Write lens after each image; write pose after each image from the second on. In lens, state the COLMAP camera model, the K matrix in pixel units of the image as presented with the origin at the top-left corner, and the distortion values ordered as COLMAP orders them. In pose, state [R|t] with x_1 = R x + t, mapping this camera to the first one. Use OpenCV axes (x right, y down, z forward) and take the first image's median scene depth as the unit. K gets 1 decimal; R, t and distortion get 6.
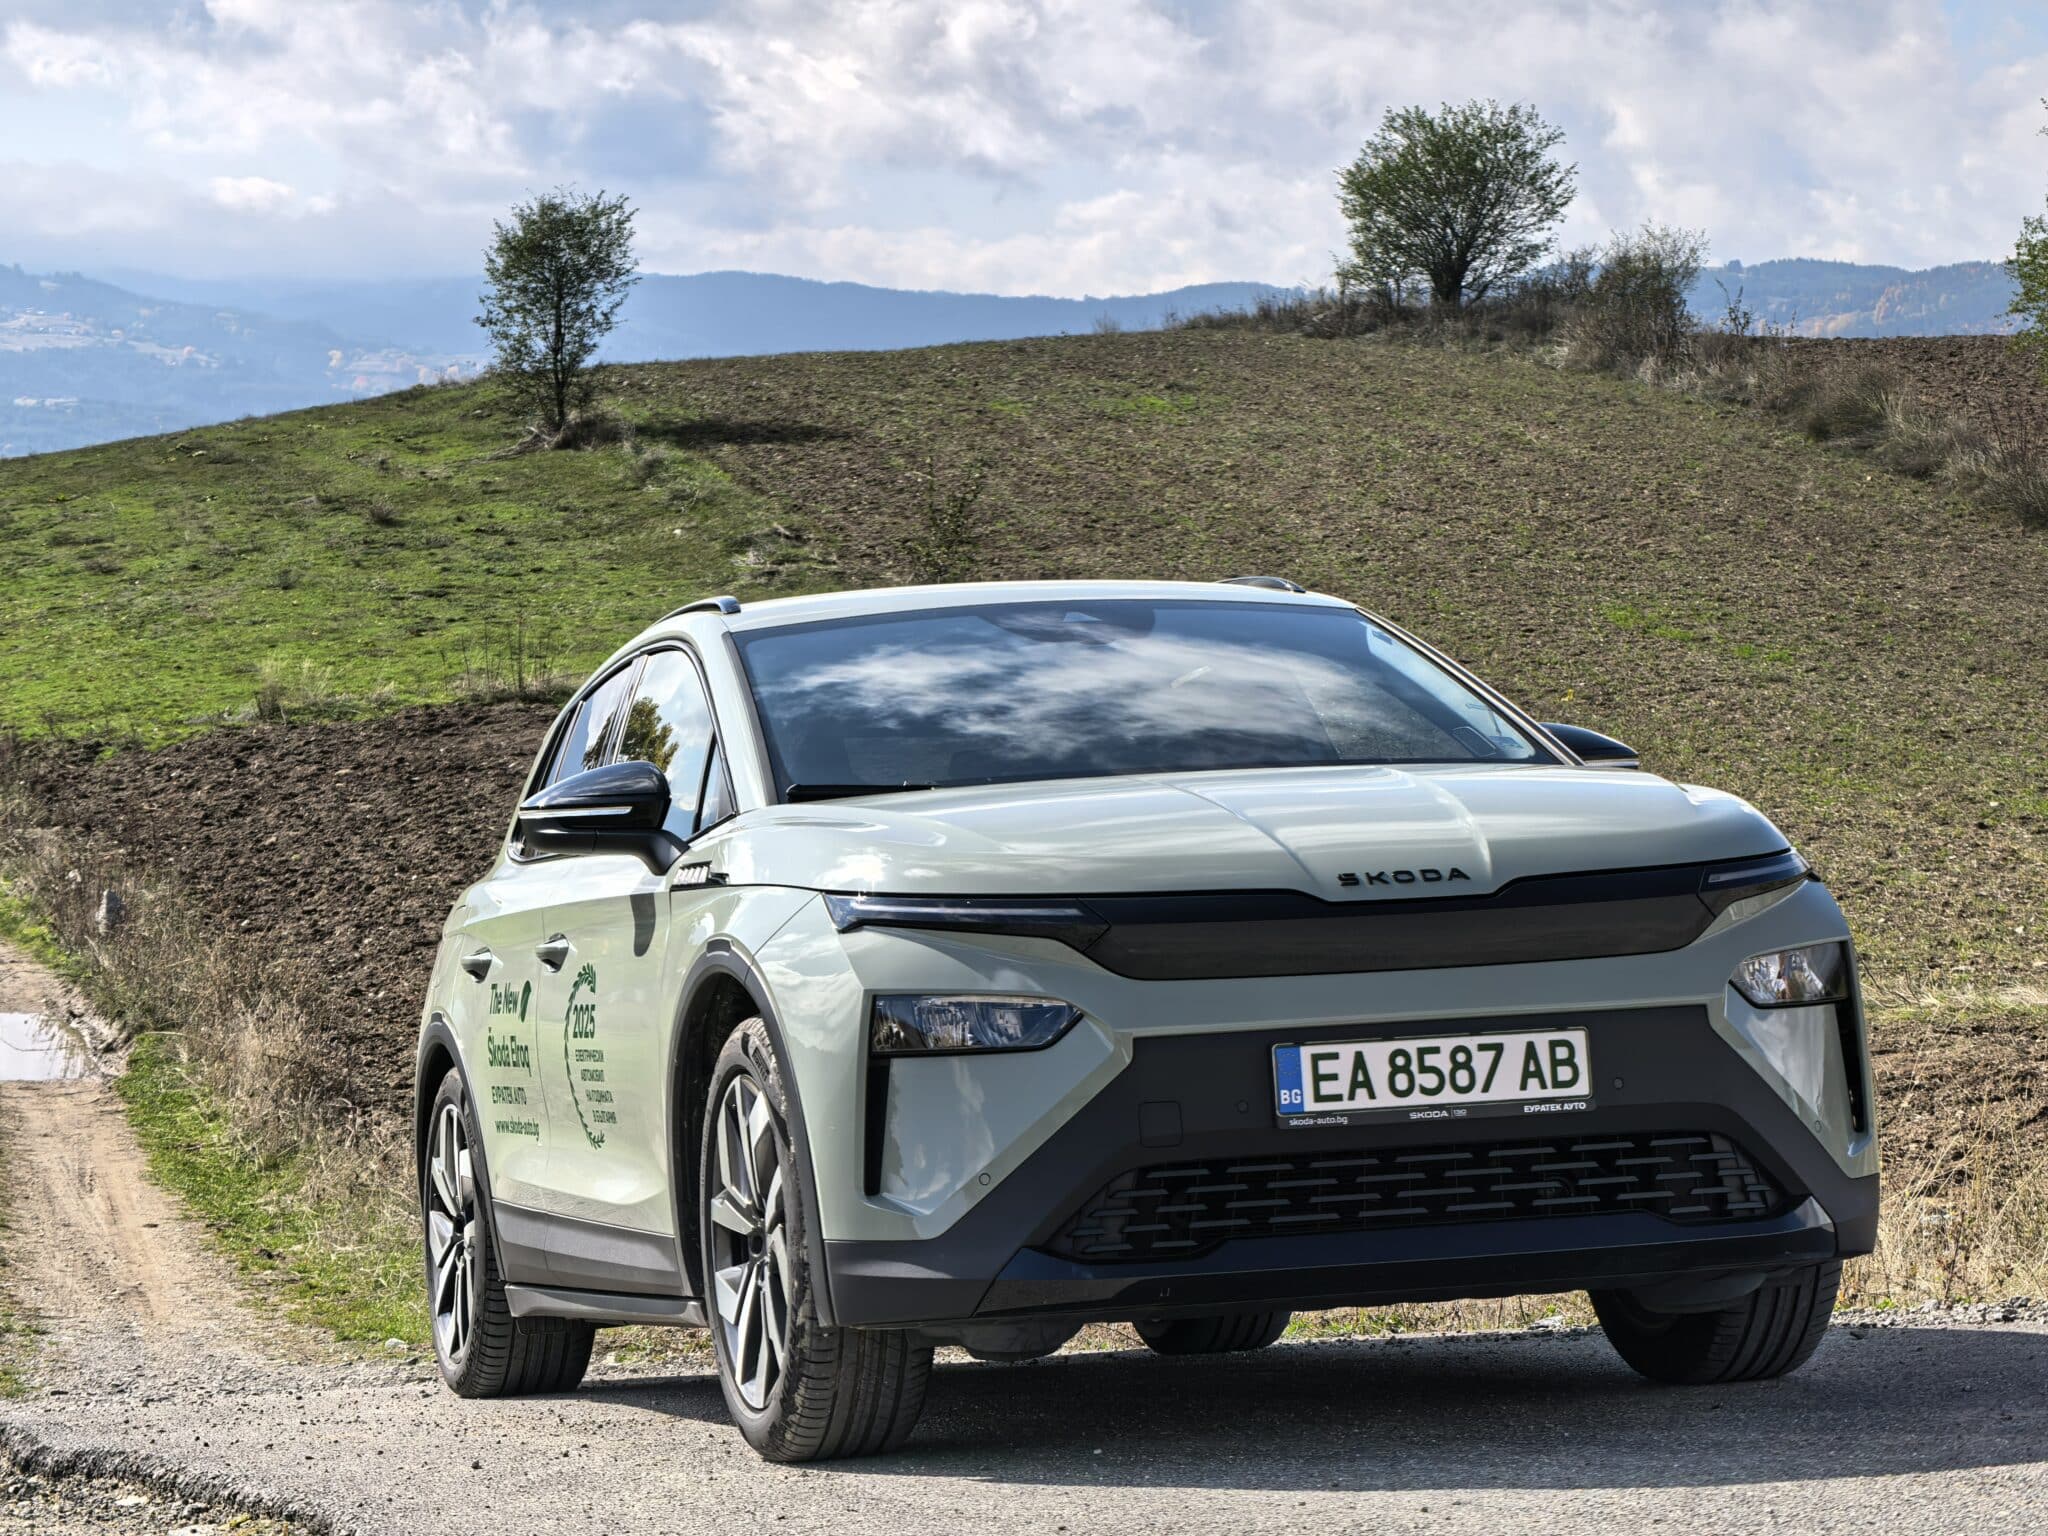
lens RADIAL K [[5376.3, 0, 970.2], [0, 5376.3, 771.5], [0, 0, 1]] dist [0.334115, -1.620331]
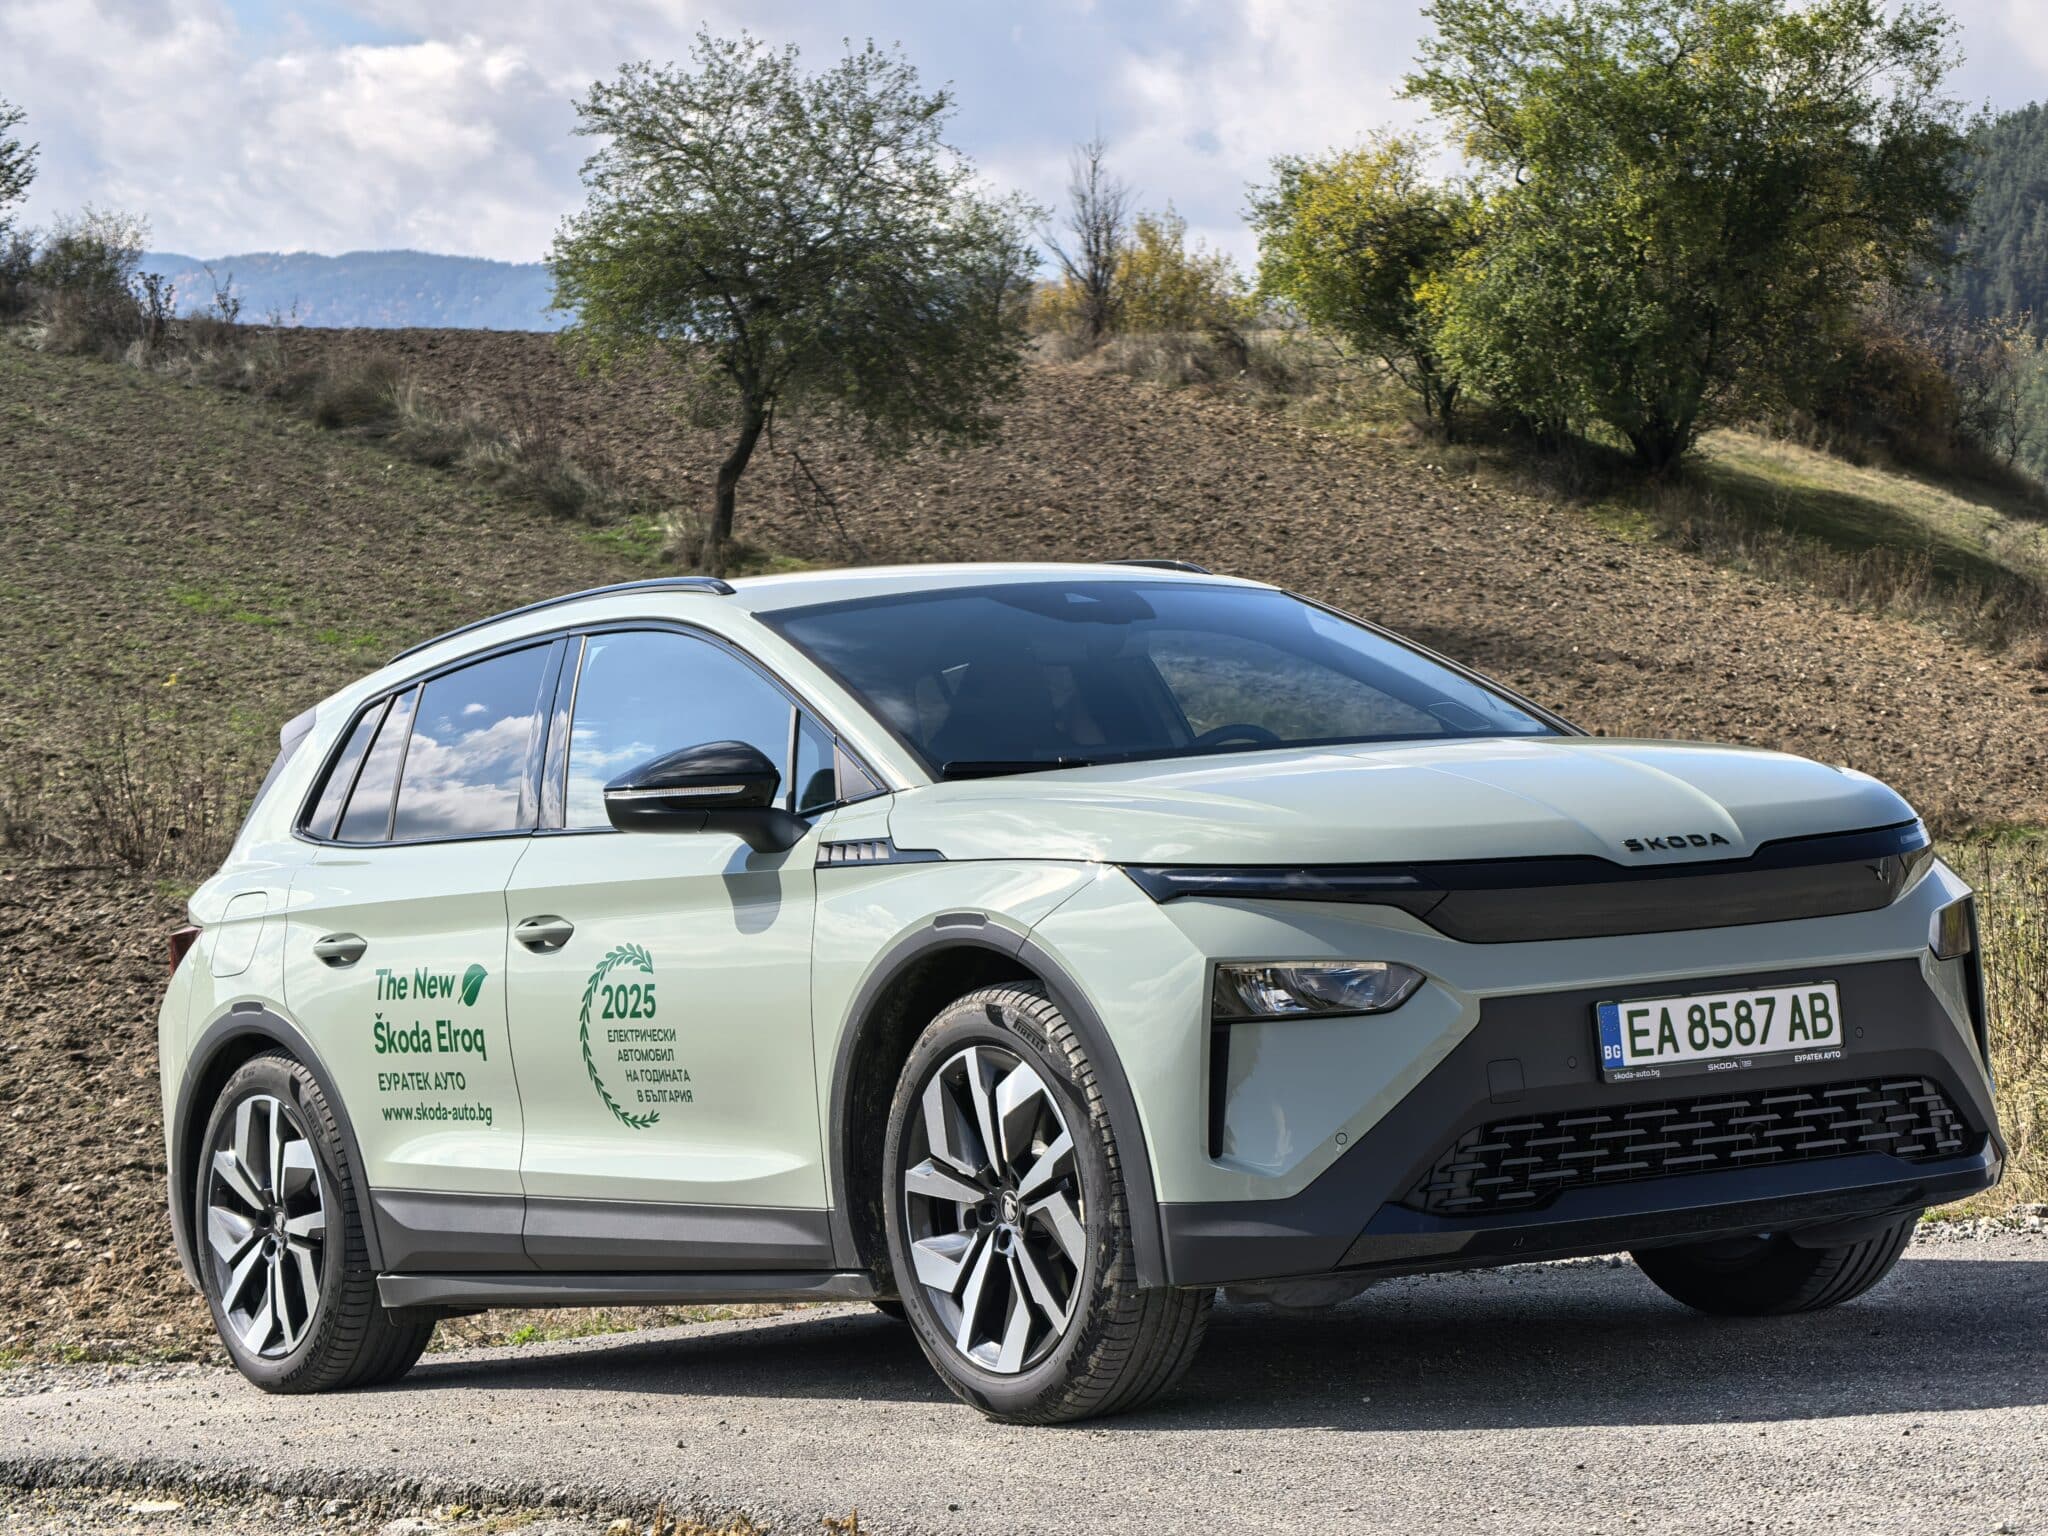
lens RADIAL K [[5376.3, 0, 970.2], [0, 5376.3, 771.5], [0, 0, 1]] dist [0.334115, -1.620331]
pose [[0.950121, -0.008325, 0.311771, -0.377648], [0.007542, 0.999965, 0.003717, 0.000768], [-0.311791, -0.001180, 0.950150, 0.037044]]
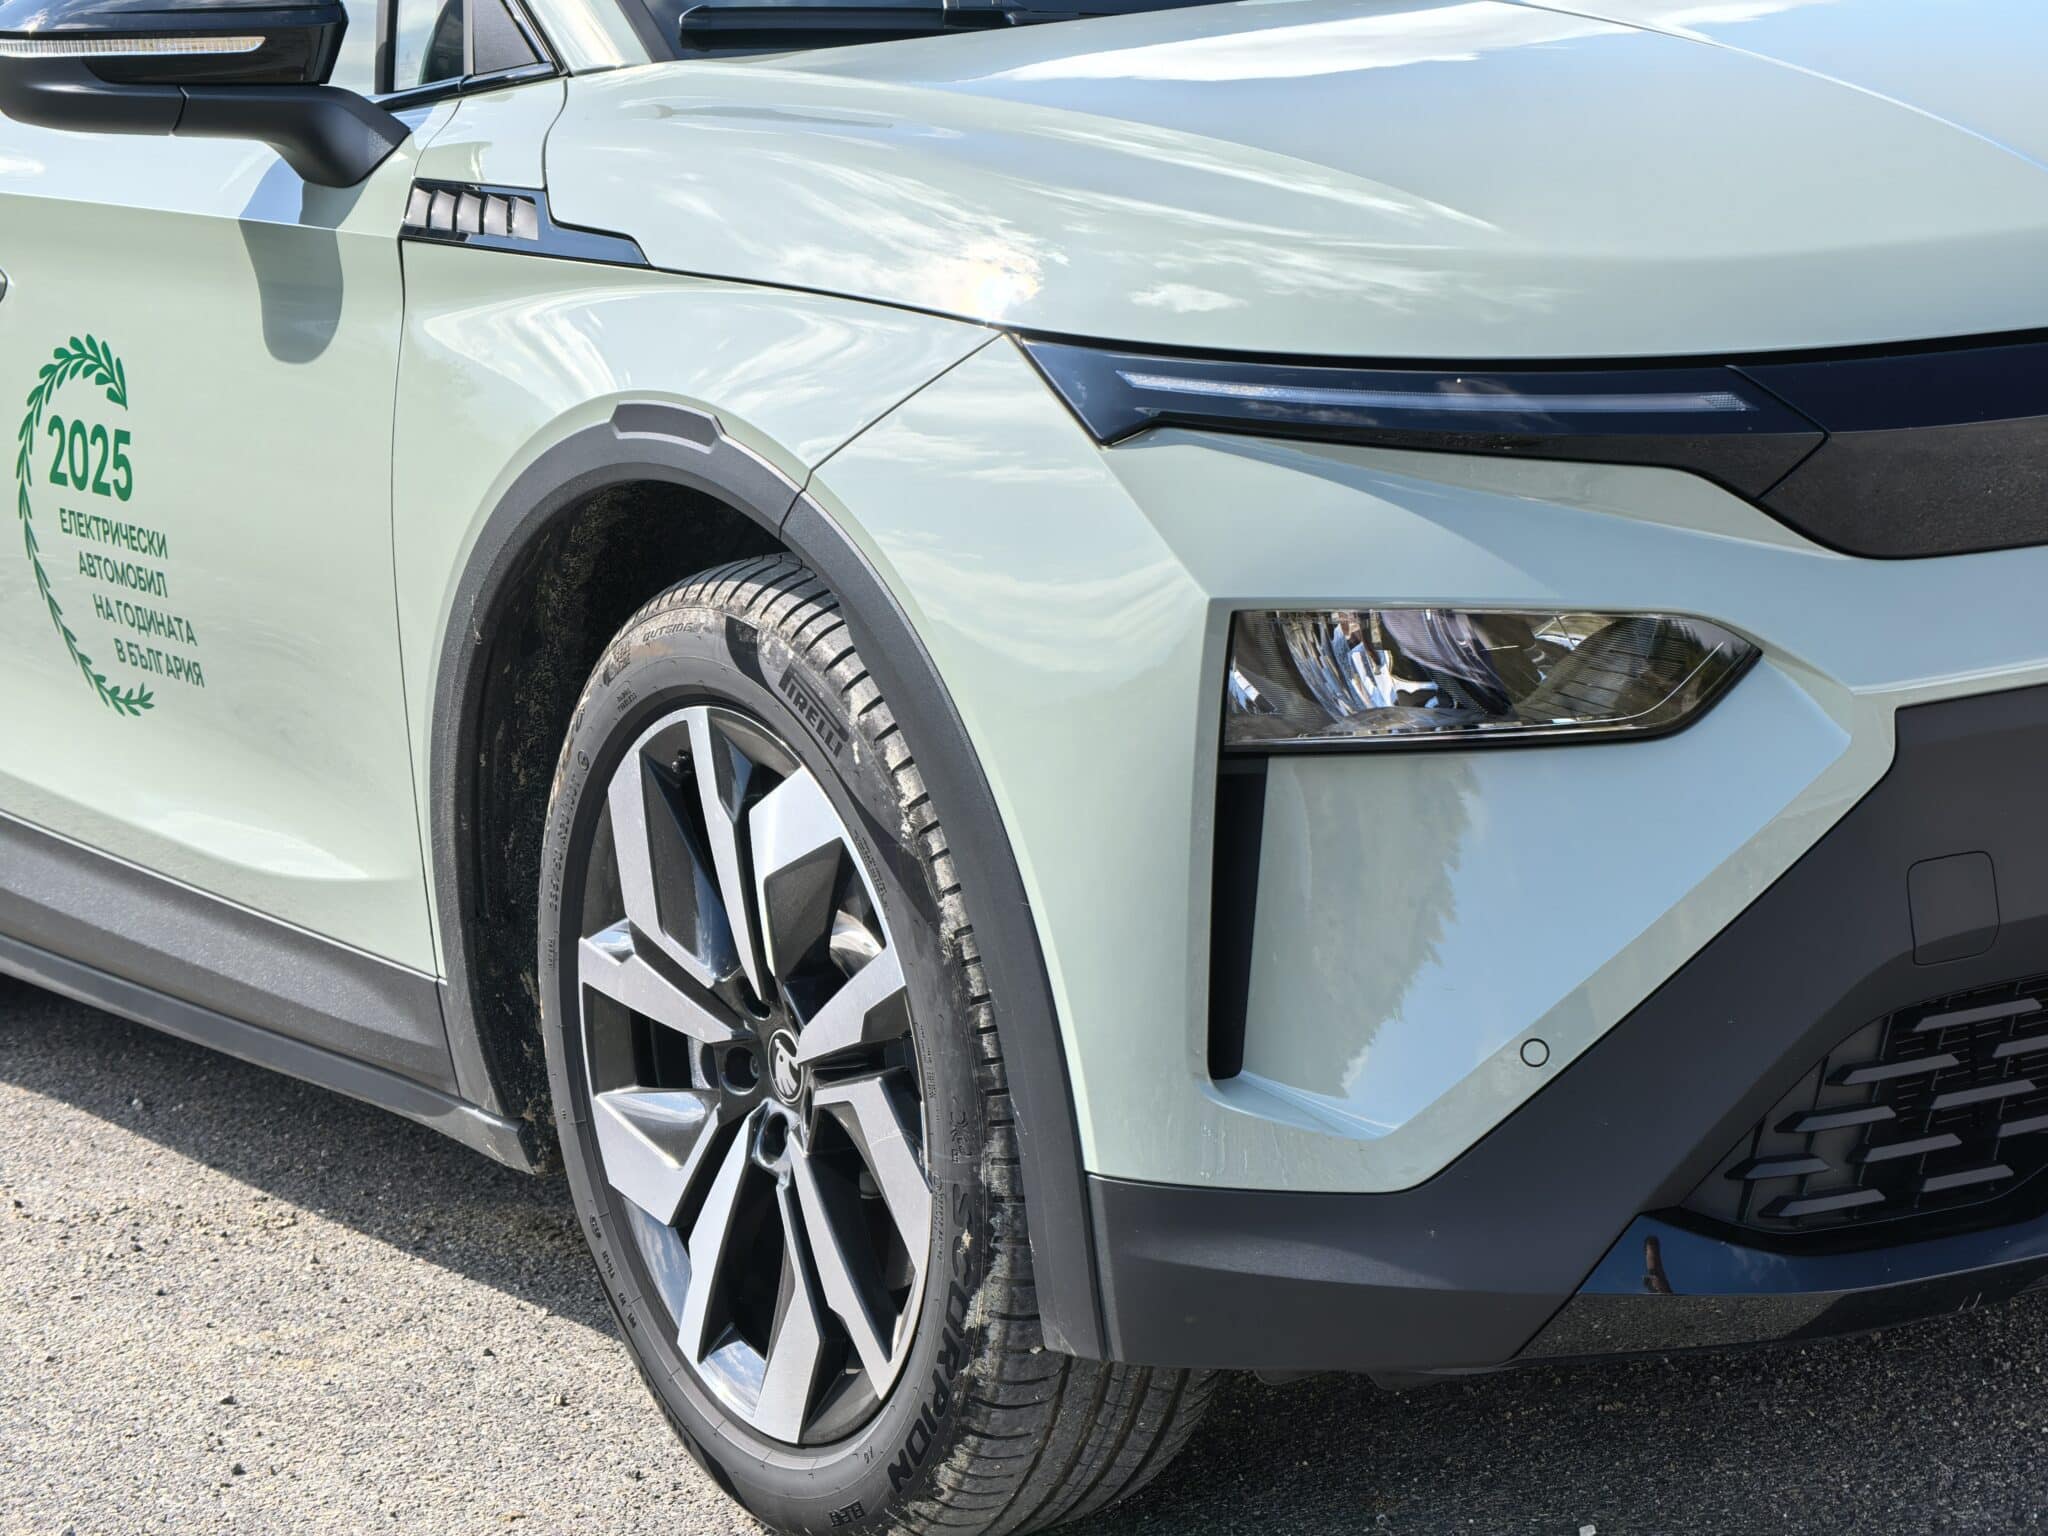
lens RADIAL K [[5376.3, 0, 970.2], [0, 5376.3, 771.5], [0, 0, 1]] dist [0.334115, -1.620331]
pose [[0.965663, -0.056610, 0.253556, -0.140522], [0.001798, 0.977403, 0.211375, -0.033174], [-0.259793, -0.203661, 0.943944, 0.605695]]
